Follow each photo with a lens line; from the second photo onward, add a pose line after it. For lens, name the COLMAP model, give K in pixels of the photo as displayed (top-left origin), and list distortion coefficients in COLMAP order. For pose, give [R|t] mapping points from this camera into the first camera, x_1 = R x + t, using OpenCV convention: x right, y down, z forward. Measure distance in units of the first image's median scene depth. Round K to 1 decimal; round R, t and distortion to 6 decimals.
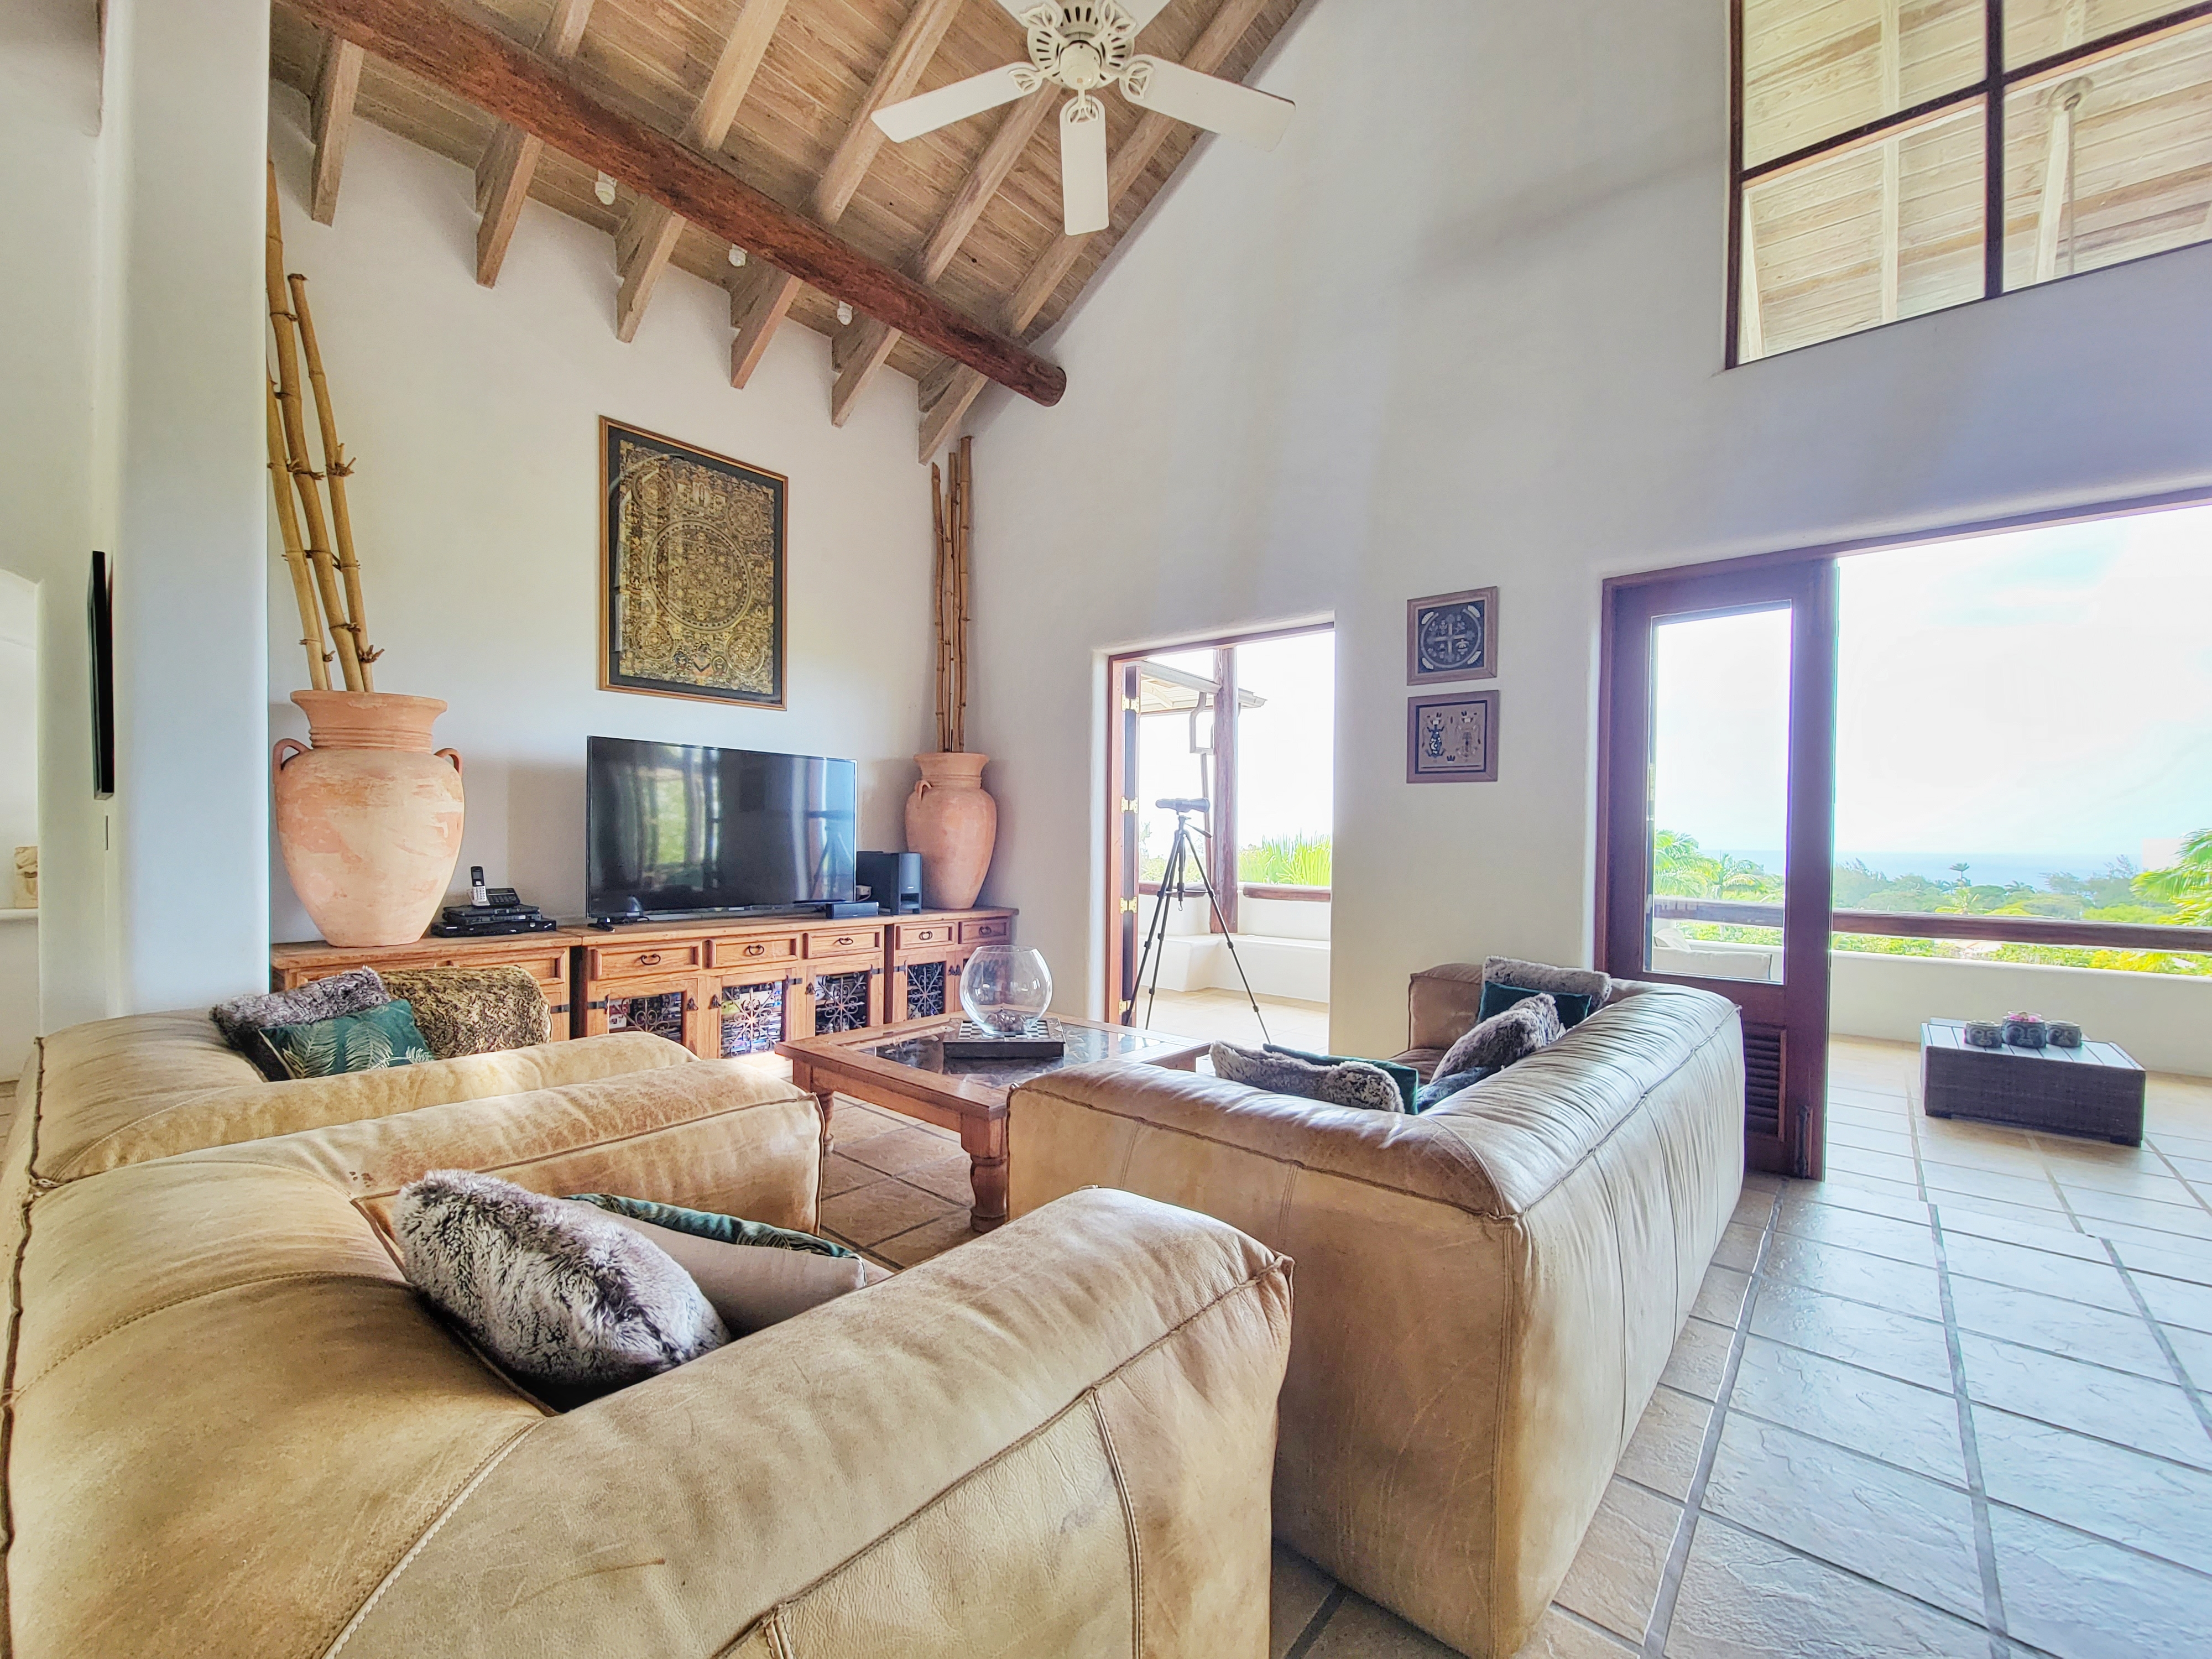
lens RADIAL K [[913.4, 0, 1102.9], [0, 913.4, 838.8], [0, 0, 1]] dist [-0.001618, -0.000983]
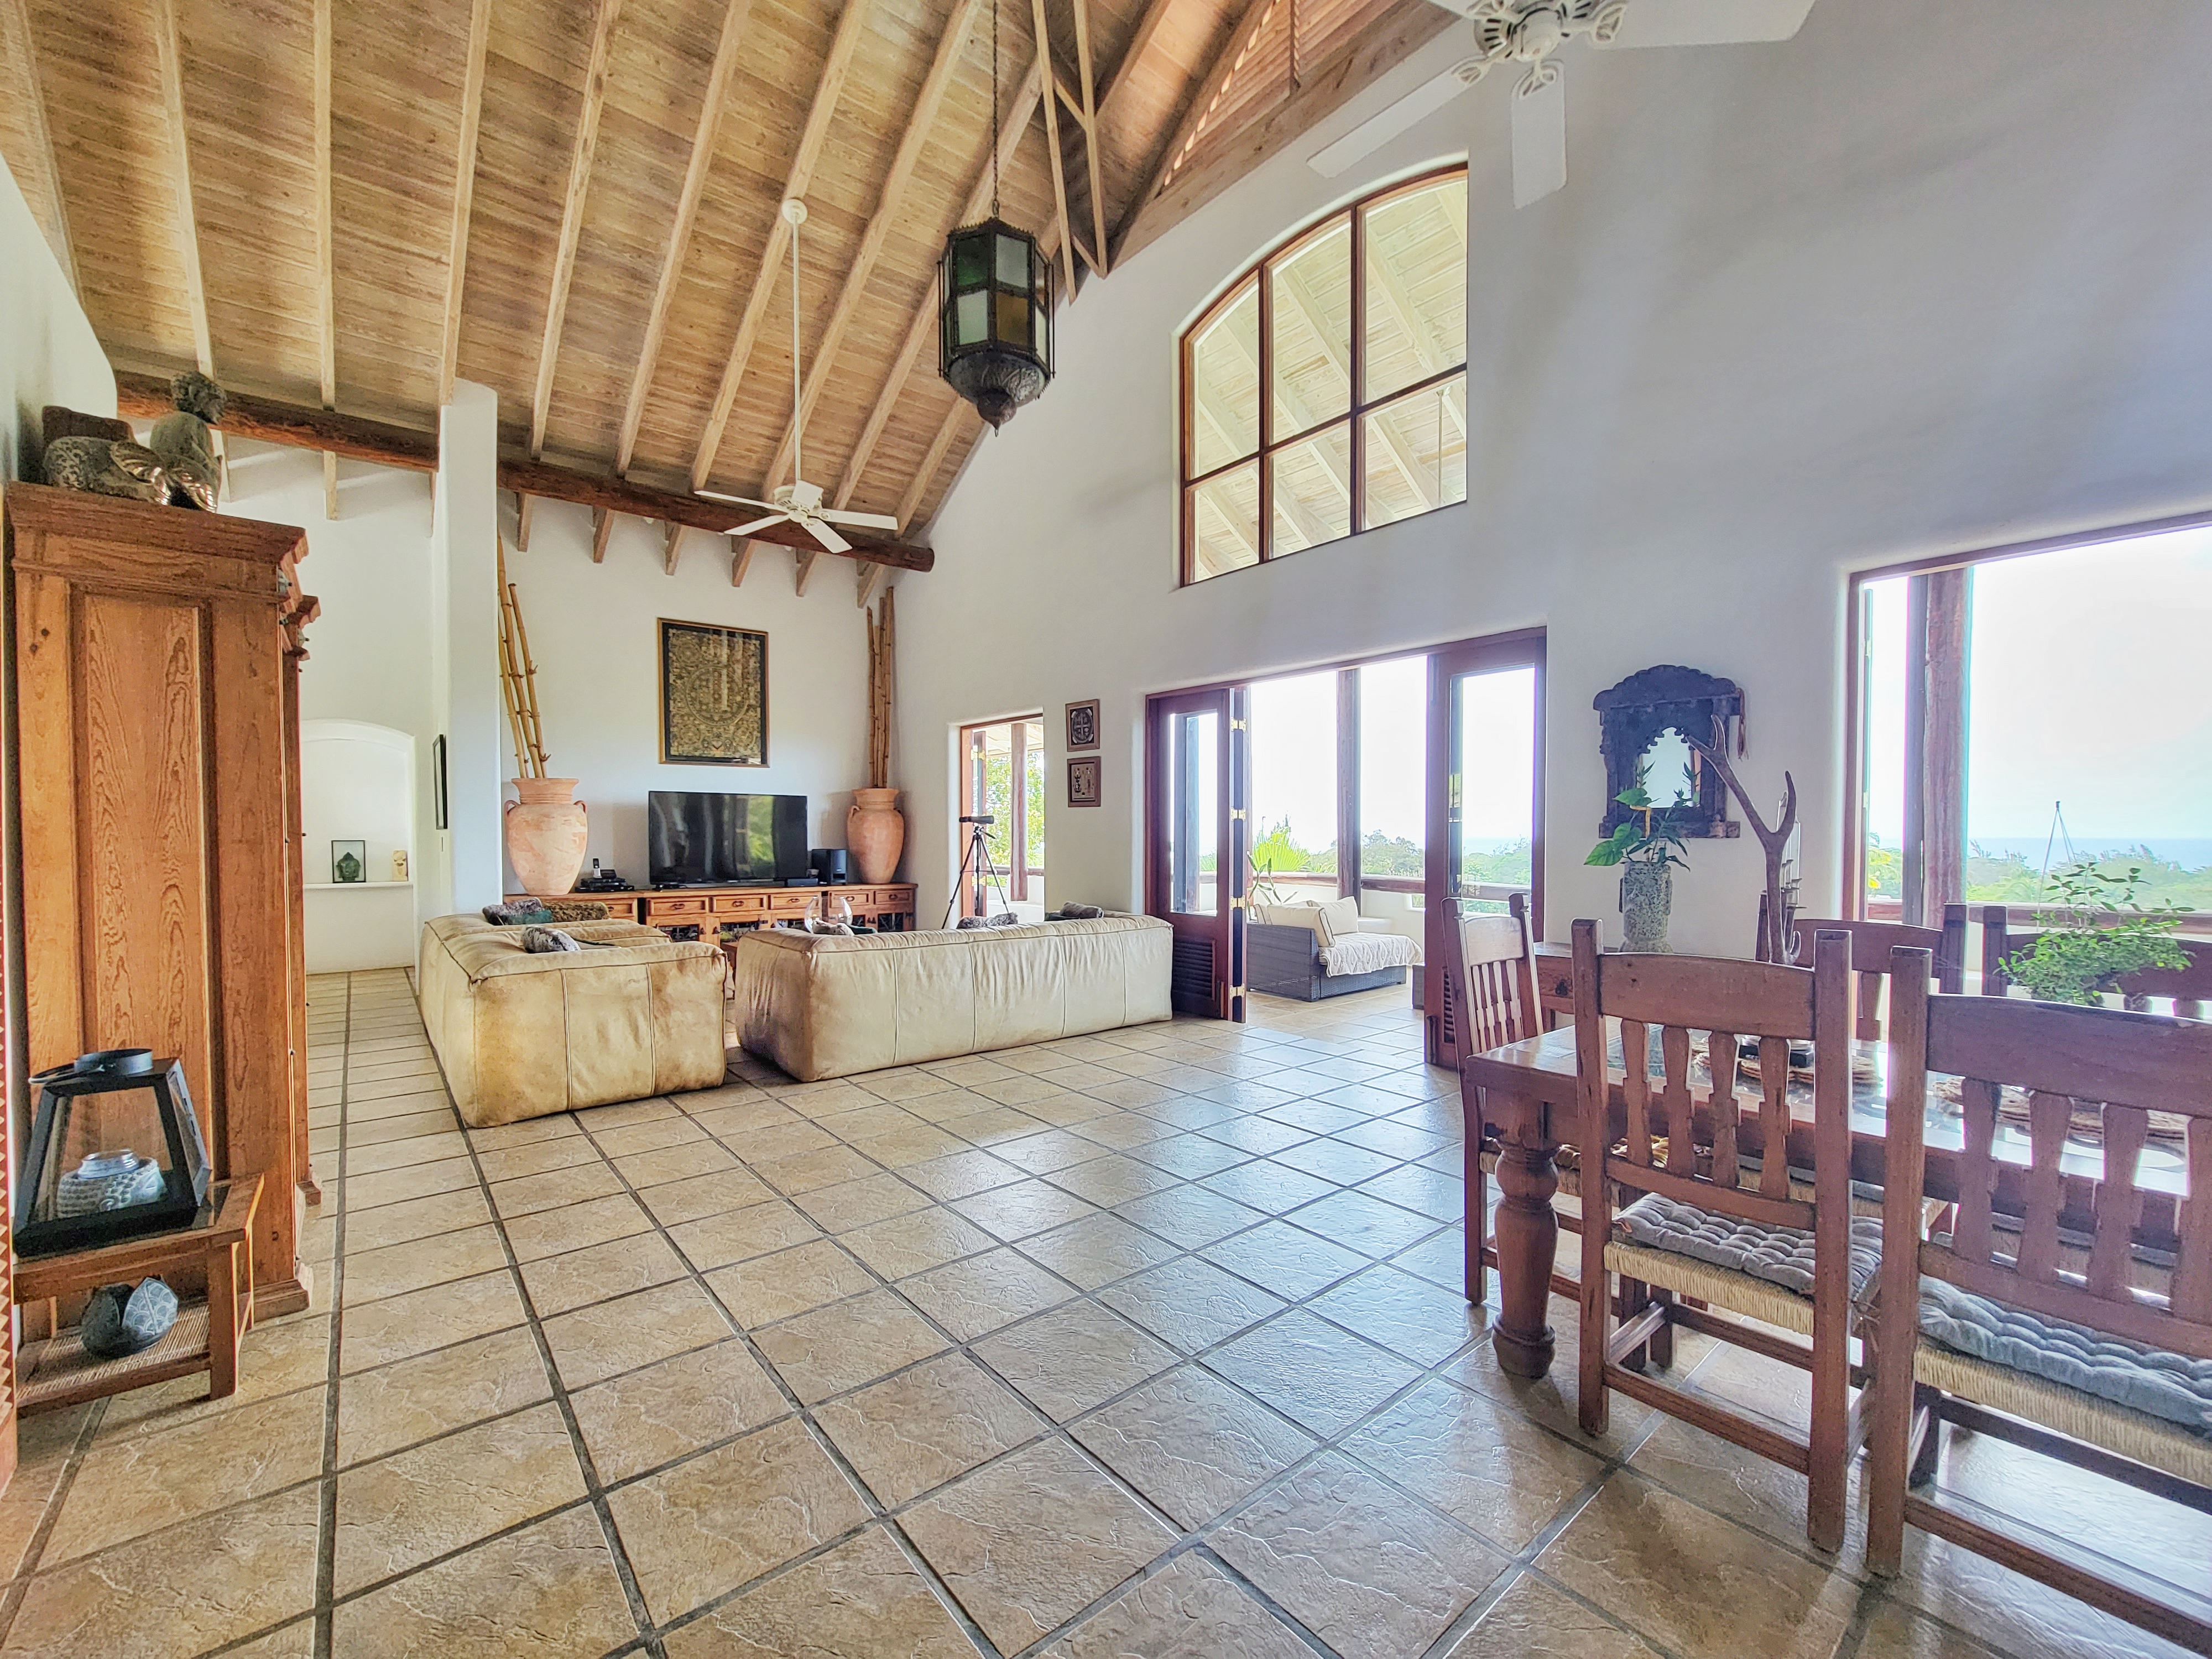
lens RADIAL K [[913.4, 0, 1107.4], [0, 913.4, 834.8], [0, 0, 1]] dist [-0.001618, -0.000983]
pose [[0.985964, -0.012741, -0.166472, 0.711637], [0.012900, 0.999917, -0.000121, -0.006371], [0.166460, -0.002028, 0.986046, -0.743634]]
